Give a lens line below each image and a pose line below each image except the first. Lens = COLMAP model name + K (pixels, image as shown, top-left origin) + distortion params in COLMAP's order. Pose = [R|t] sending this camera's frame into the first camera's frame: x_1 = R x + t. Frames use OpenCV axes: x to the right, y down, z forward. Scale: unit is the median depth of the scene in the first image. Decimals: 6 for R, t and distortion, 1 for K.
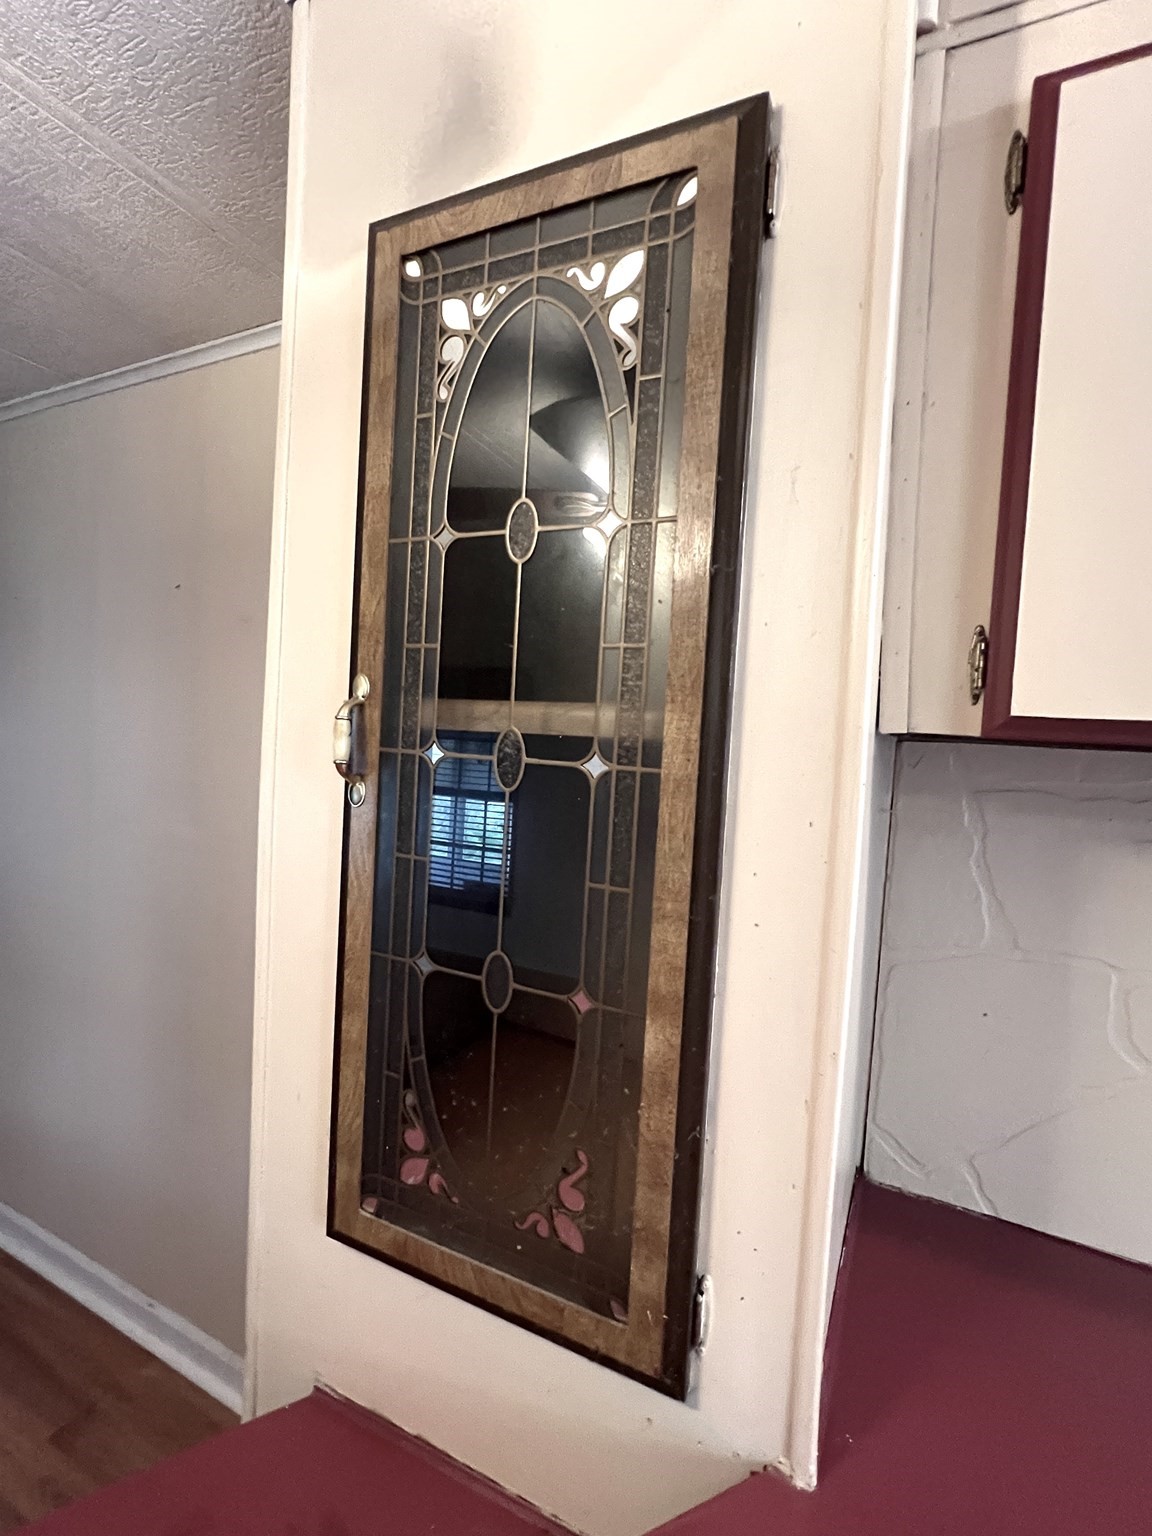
lens RADIAL K [[709.6, 0, 580.8], [0, 709.6, 760.3], [0, 0, 1]] dist [-0.002689, -0.002018]
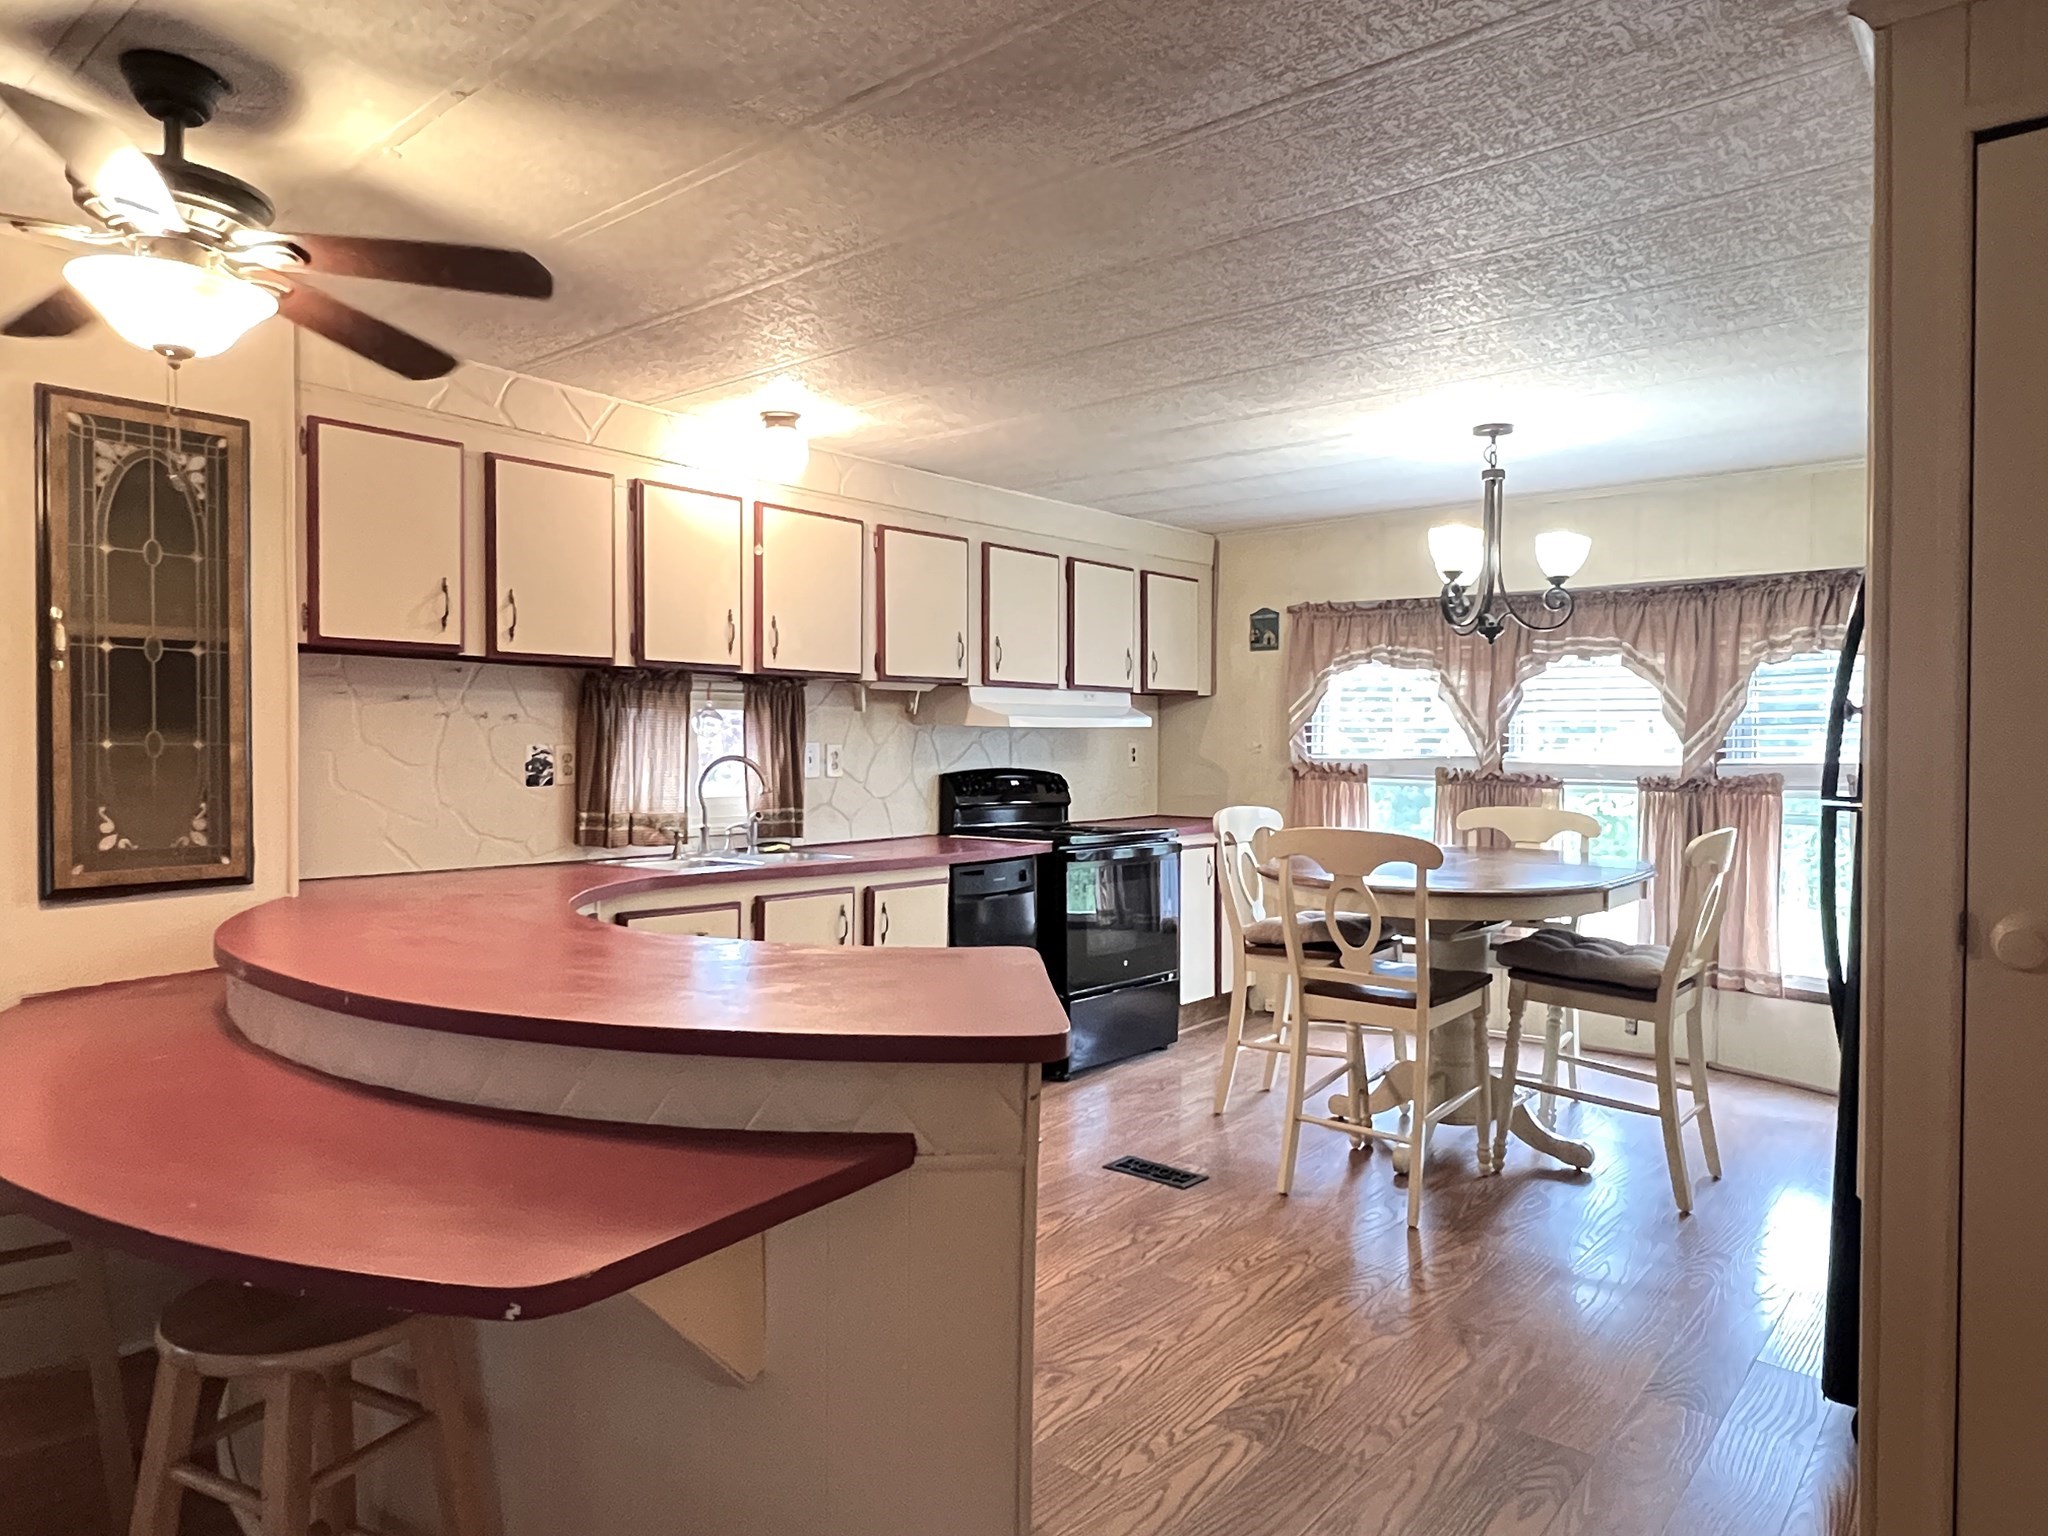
lens RADIAL K [[1280.1, 0, 1010.3], [0, 1280.1, 774.3], [0, 0, 1]] dist [-0.003437, -0.003151]
pose [[0.242984, -0.074131, 0.967193, -3.608876], [0.050305, 0.996697, 0.063754, 0.292514], [-0.968725, 0.033163, 0.245911, -2.846899]]
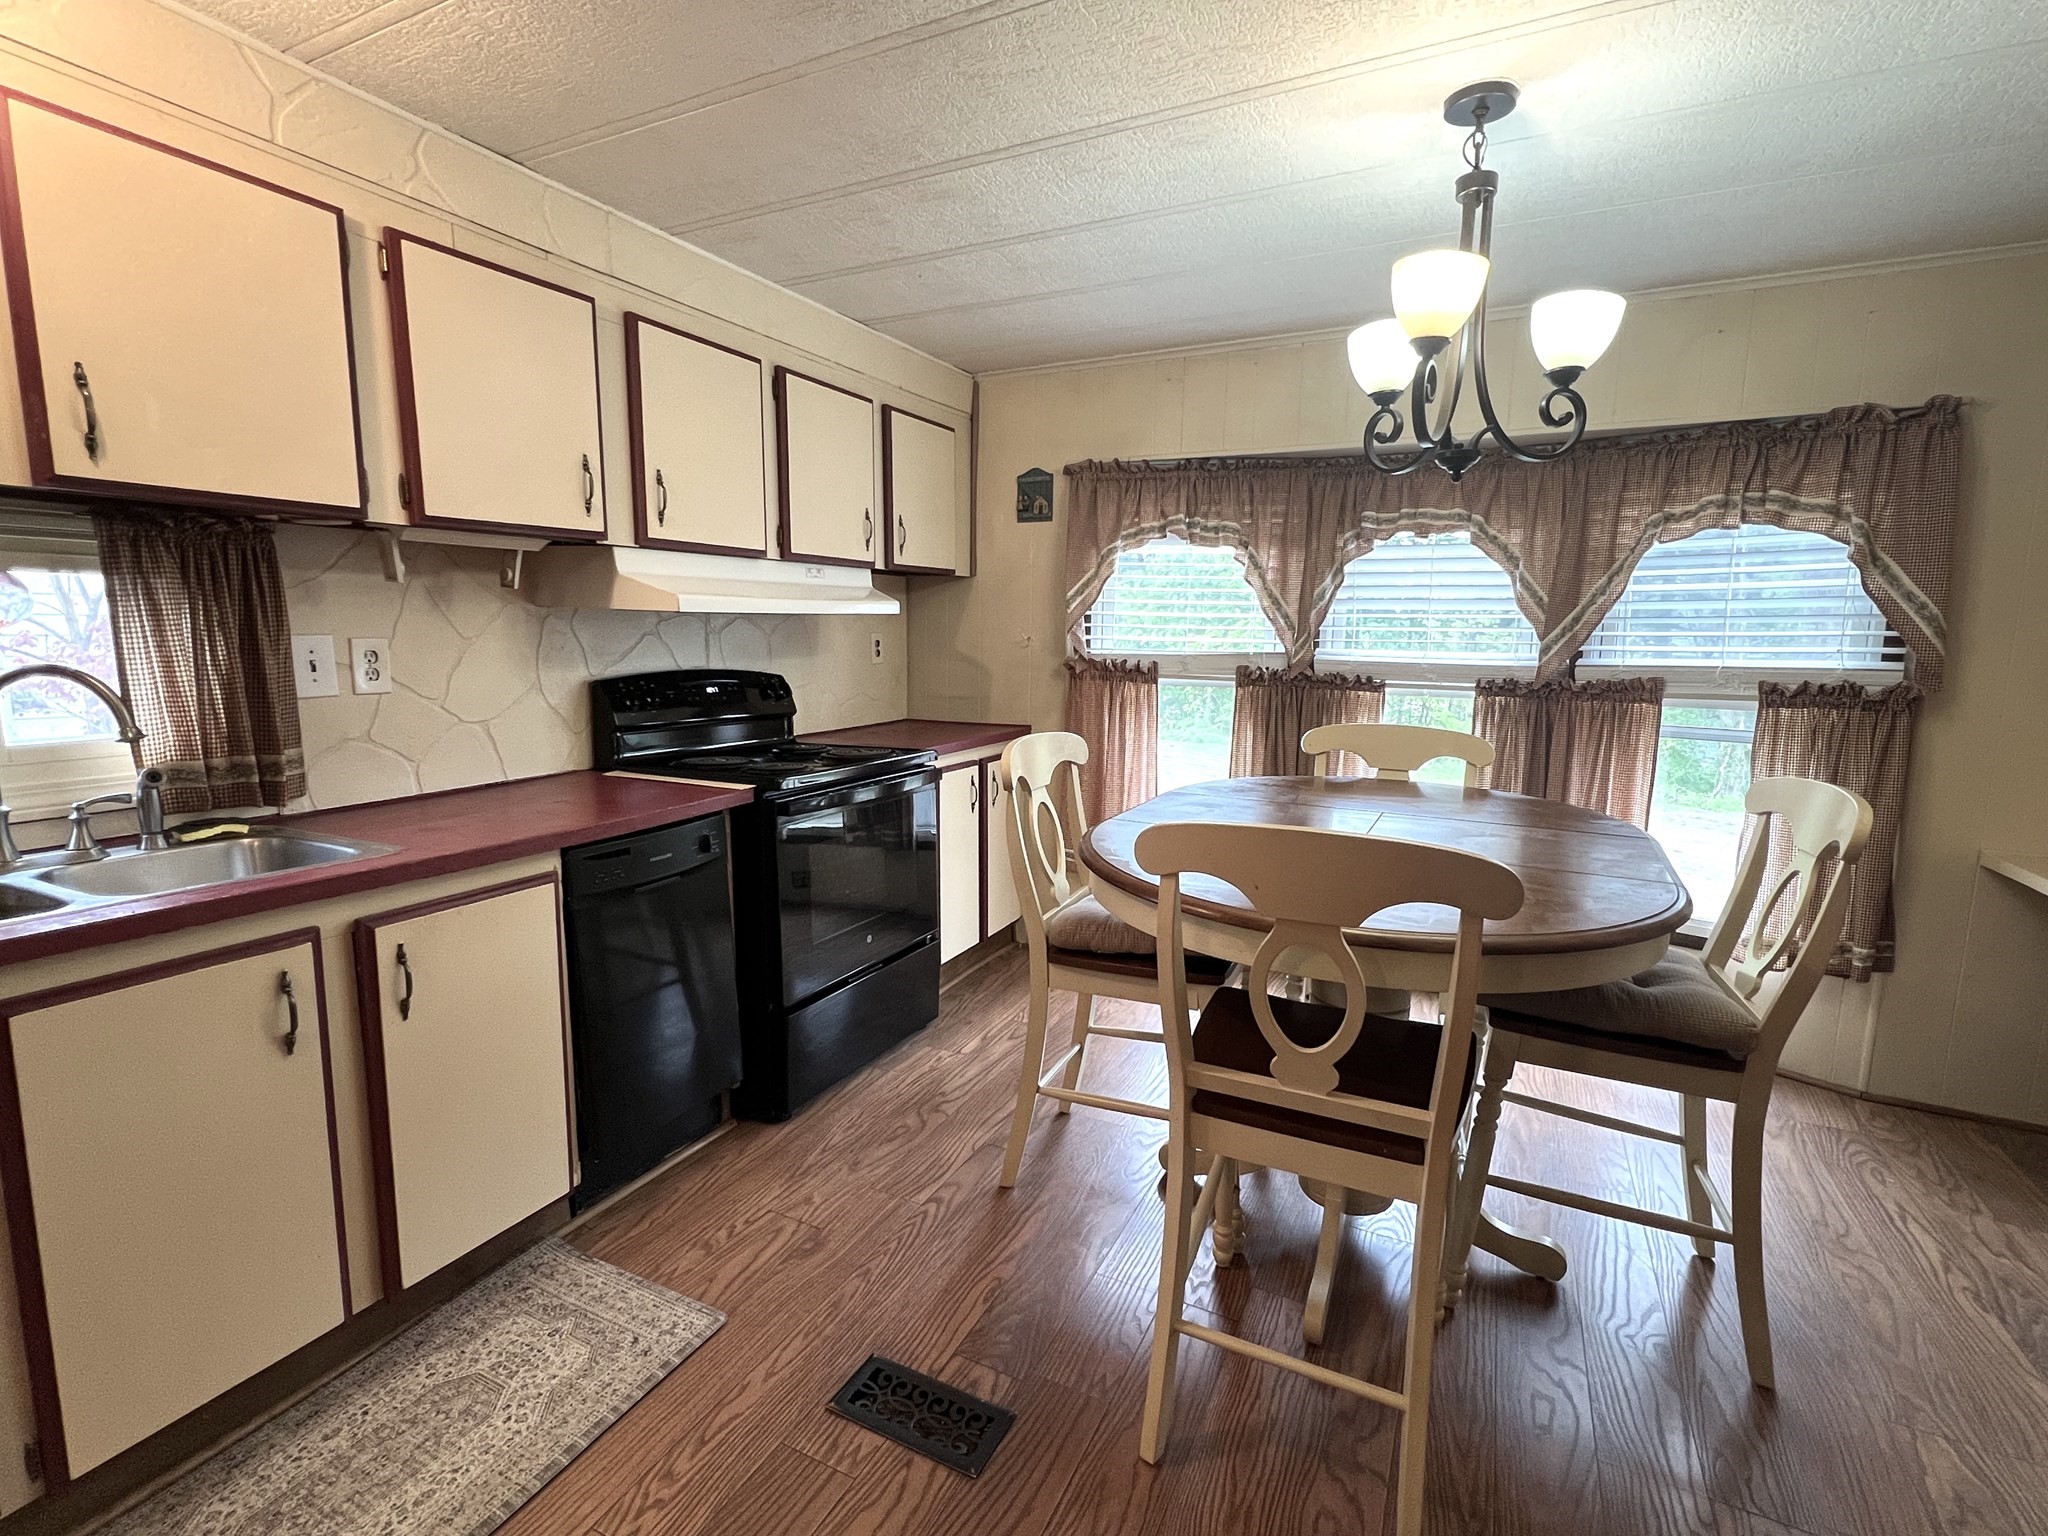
lens RADIAL K [[946.1, 0, 1020.7], [0, 946.1, 764.4], [0, 0, 1]] dist [-0.002689, -0.002018]
pose [[0.006875, -0.192293, 0.981314, 0.202999], [0.033492, 0.980830, 0.191963, 0.422937], [-0.999415, 0.031546, 0.013184, -2.303482]]
